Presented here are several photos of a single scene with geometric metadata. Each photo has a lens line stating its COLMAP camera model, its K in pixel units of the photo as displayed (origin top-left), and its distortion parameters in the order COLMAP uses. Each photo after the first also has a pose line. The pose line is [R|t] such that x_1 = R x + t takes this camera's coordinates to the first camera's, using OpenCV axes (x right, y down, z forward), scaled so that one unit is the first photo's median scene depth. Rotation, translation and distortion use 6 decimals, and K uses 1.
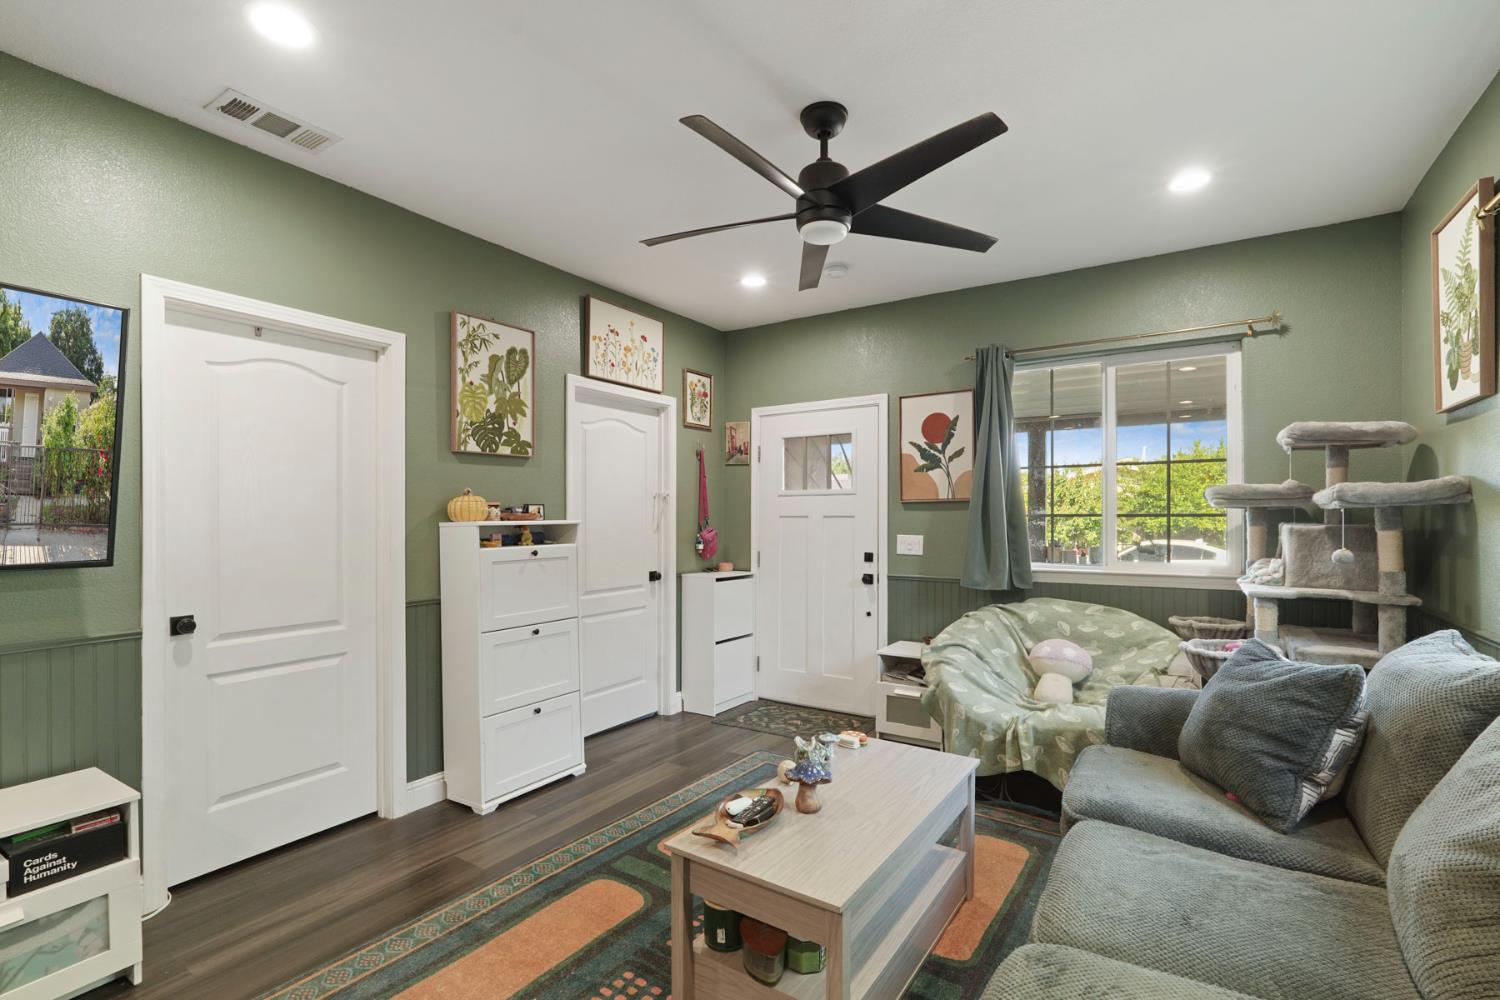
lens RADIAL K [[667.9, 0, 755.7], [0, 667.9, 520.3], [0, 0, 1]] dist [-0.003232, -0.000360]
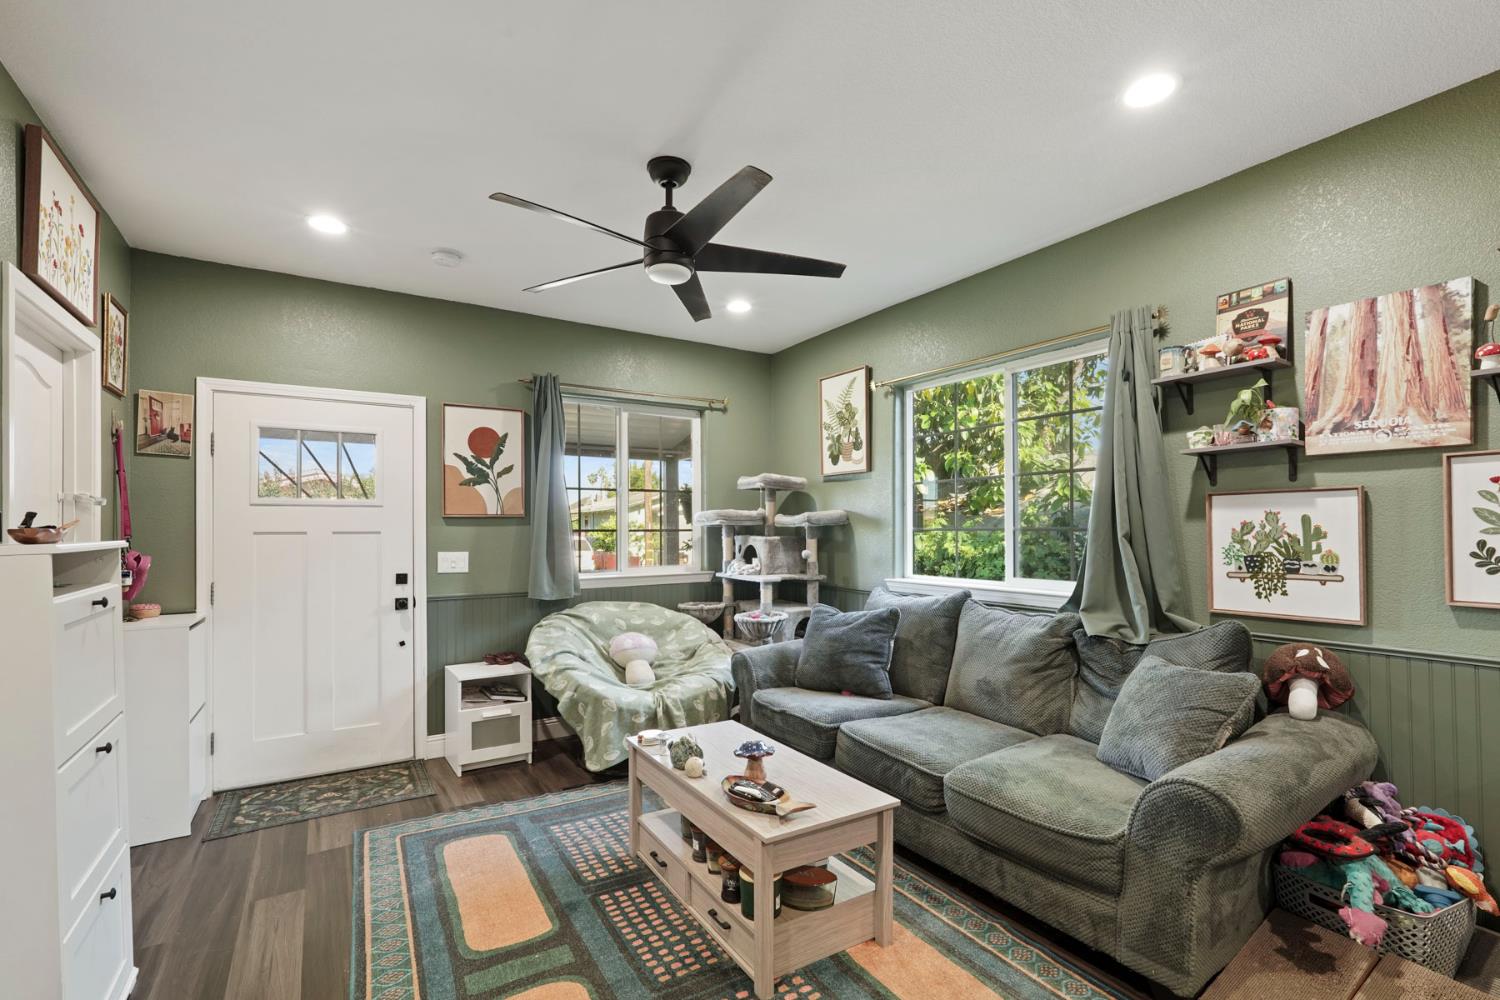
lens RADIAL K [[676.7, 0, 750.6], [0, 676.7, 522.0], [0, 0, 1]] dist [-0.002771, 0.000288]
pose [[0.429160, 0.008106, 0.903192, -0.470042], [0.006224, 0.999909, -0.011932, -0.006280], [-0.903207, 0.010742, 0.429071, 0.220937]]
